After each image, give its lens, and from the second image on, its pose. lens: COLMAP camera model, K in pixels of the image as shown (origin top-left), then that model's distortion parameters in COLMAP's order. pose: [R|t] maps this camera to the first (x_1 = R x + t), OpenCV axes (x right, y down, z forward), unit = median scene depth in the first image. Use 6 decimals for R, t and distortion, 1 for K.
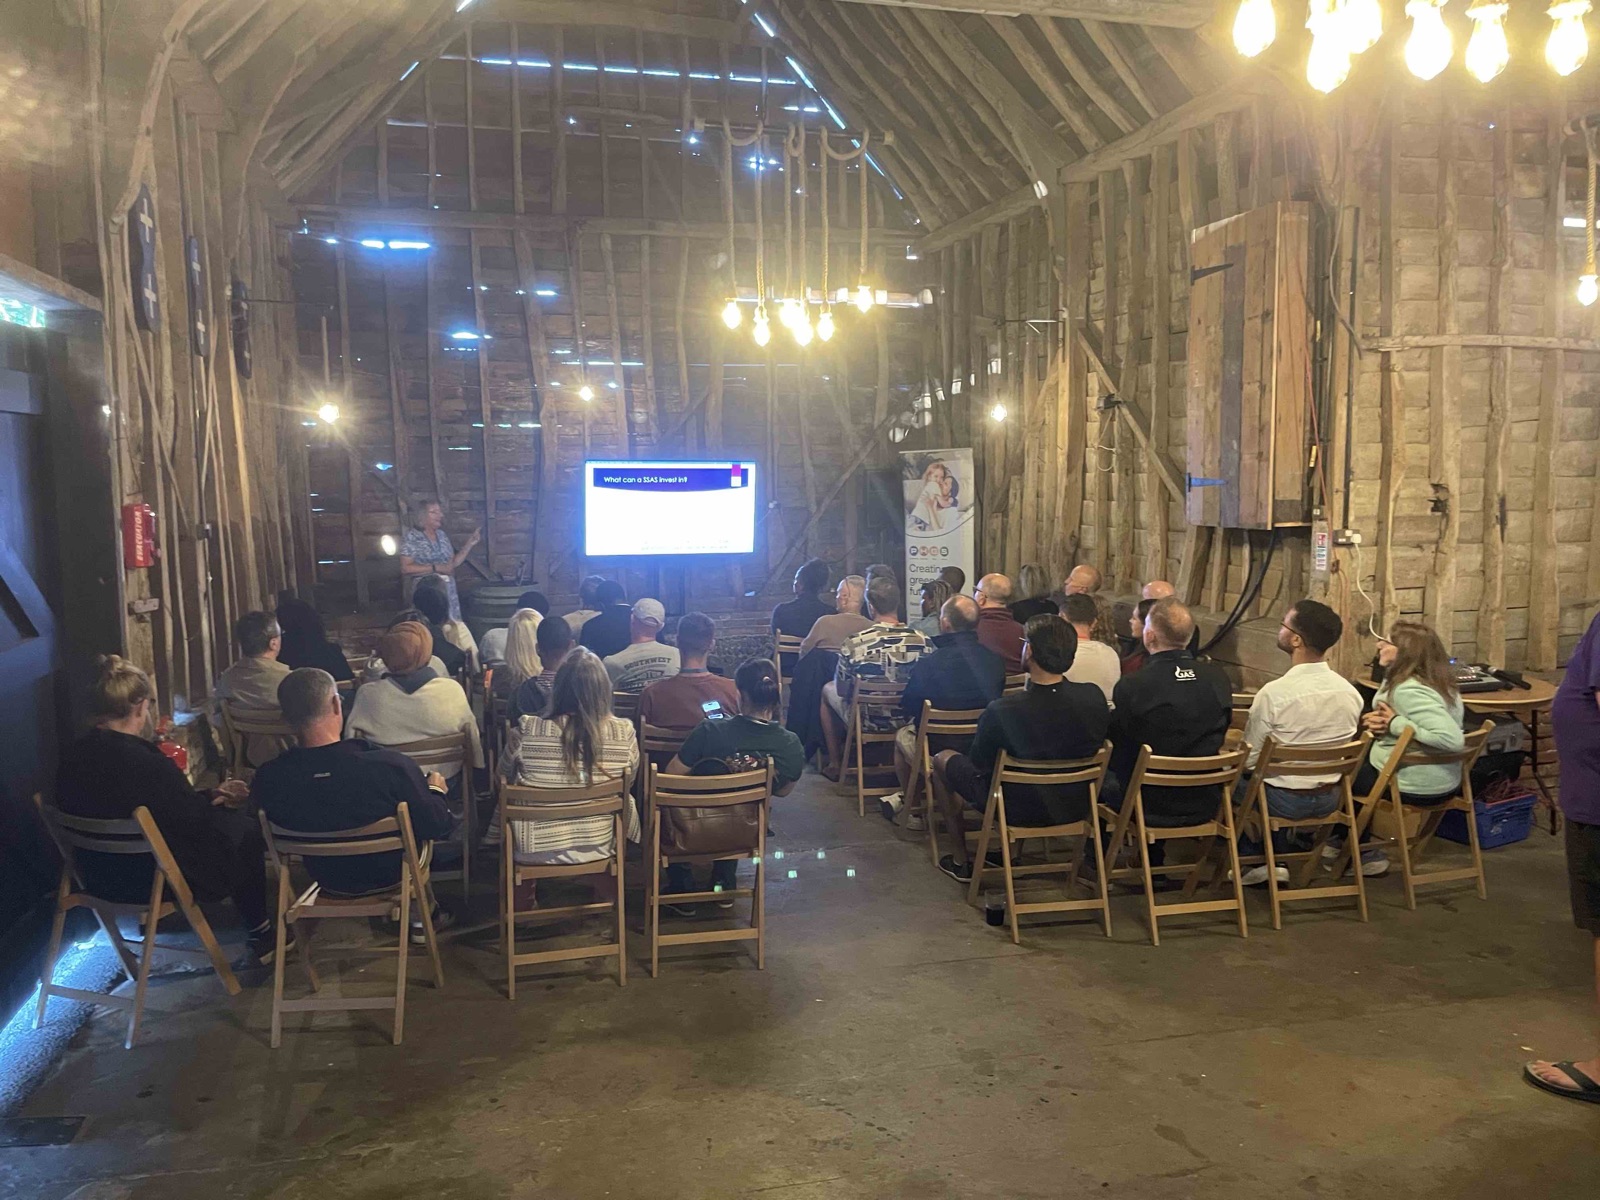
lens RADIAL K [[1211.1, 0, 772.1], [0, 1211.1, 576.5], [0, 0, 1]] dist [0.033340, 0.001700]
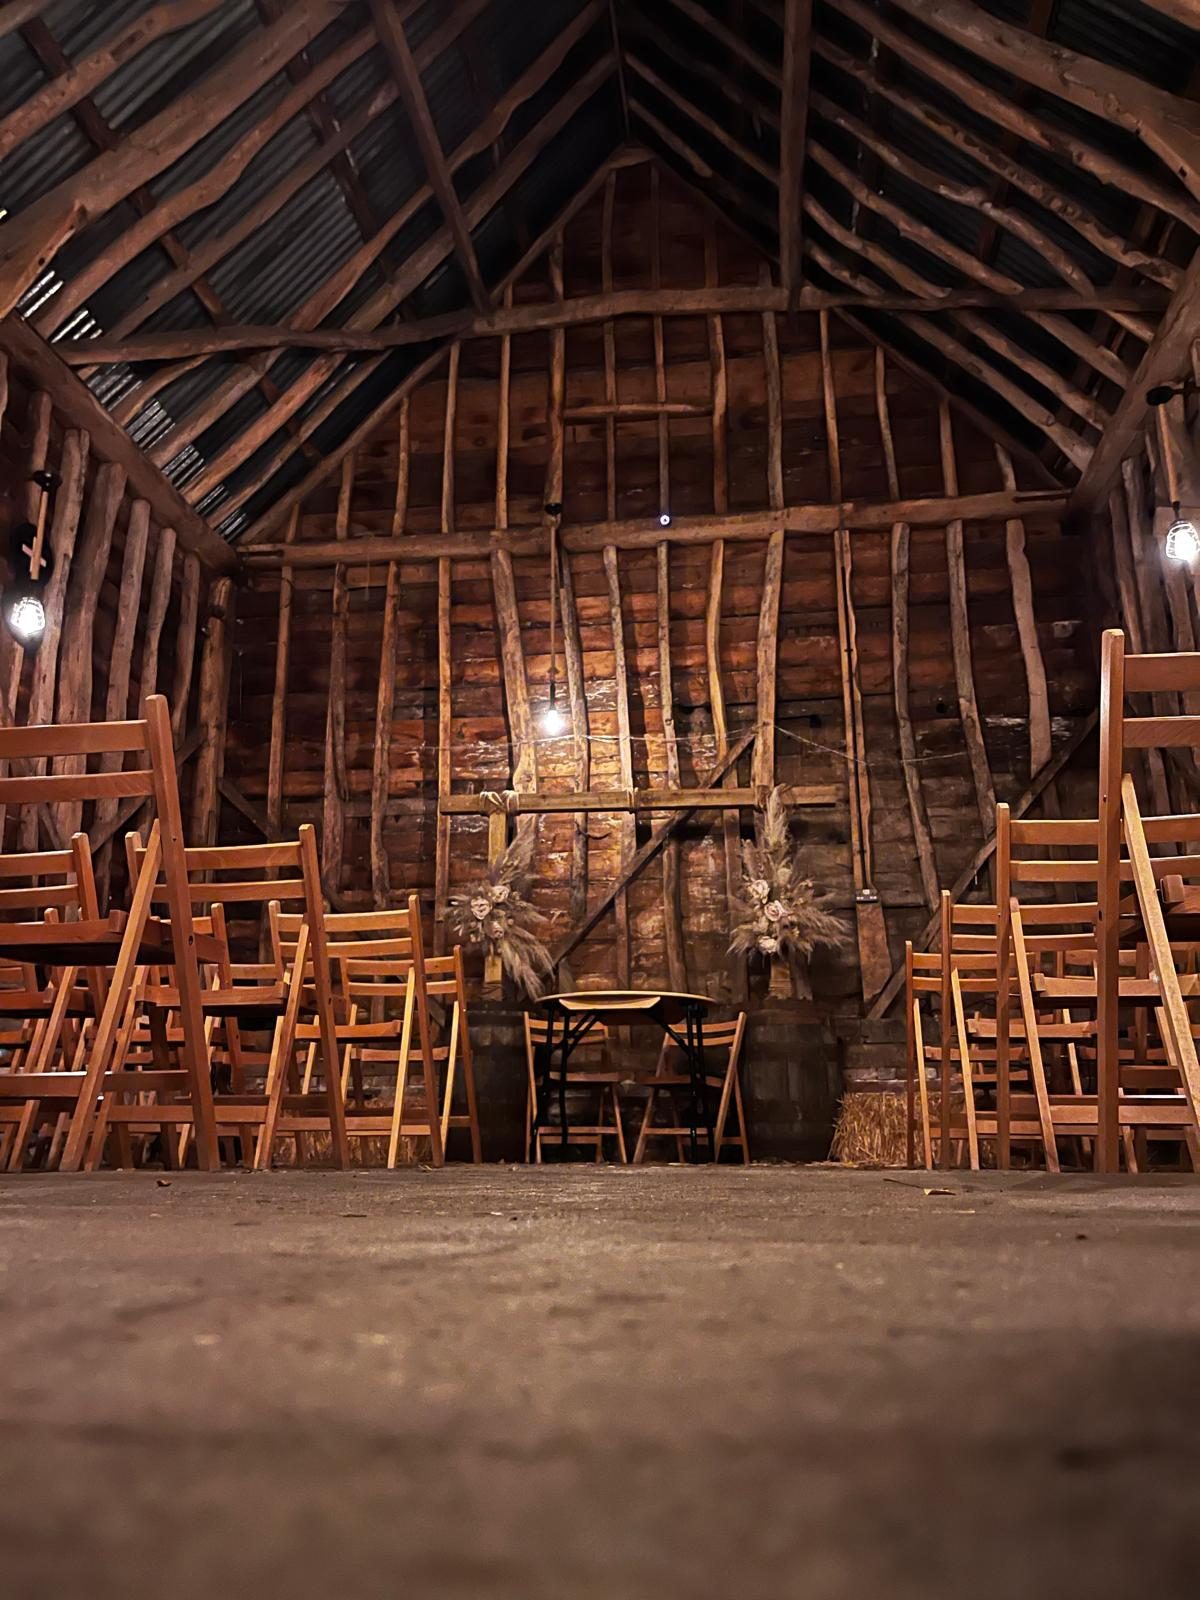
lens RADIAL K [[1206.6, 0, 584.3], [0, 1206.6, 795.2], [0, 0, 1]] dist [0.034013, -0.035497]
pose [[0.924938, -0.097984, -0.367272, 0.114547], [-0.042723, 0.933286, -0.356583, 0.136248], [0.377709, 0.345508, 0.859046, 0.437589]]
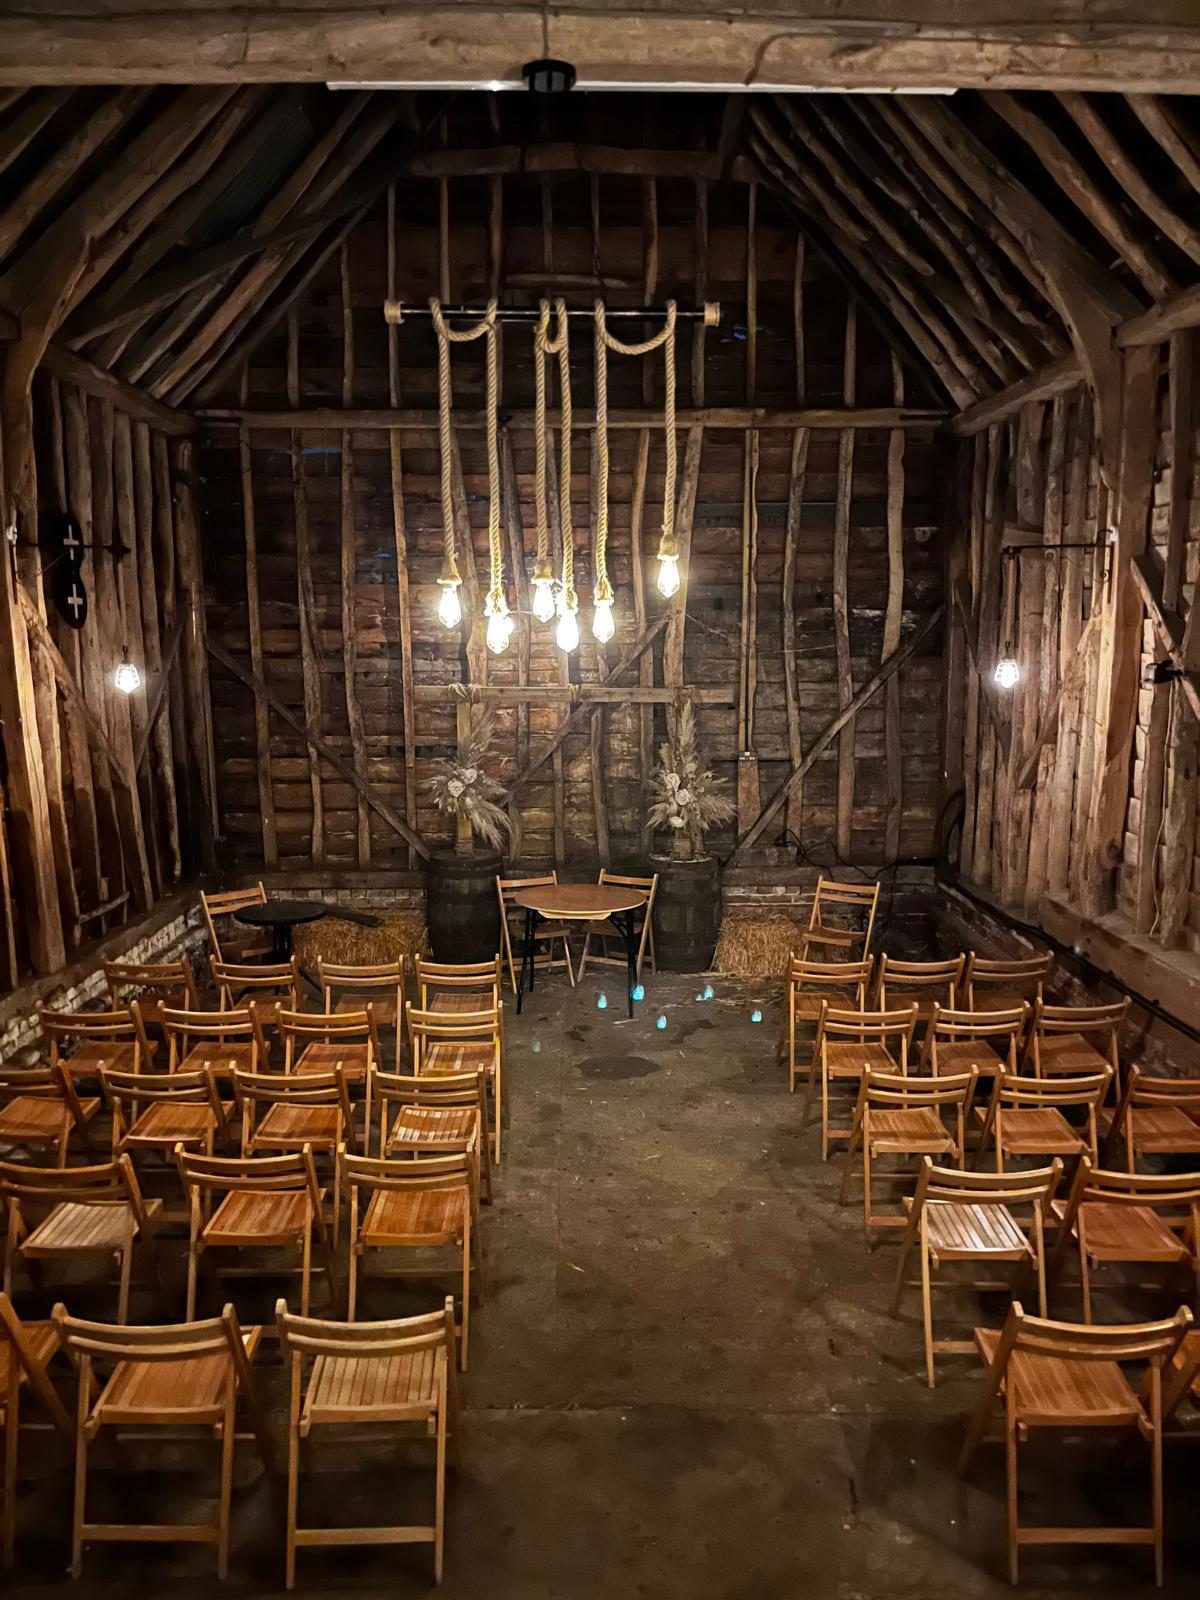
lens RADIAL K [[1206.6, 0, 590.7], [0, 1206.6, 803.1], [0, 0, 1]] dist [0.034013, -0.035497]
pose [[0.970402, 0.042862, -0.237662, 0.105880], [-0.030174, 0.997931, 0.056772, -0.080405], [0.239603, -0.047920, 0.969688, 0.207772]]
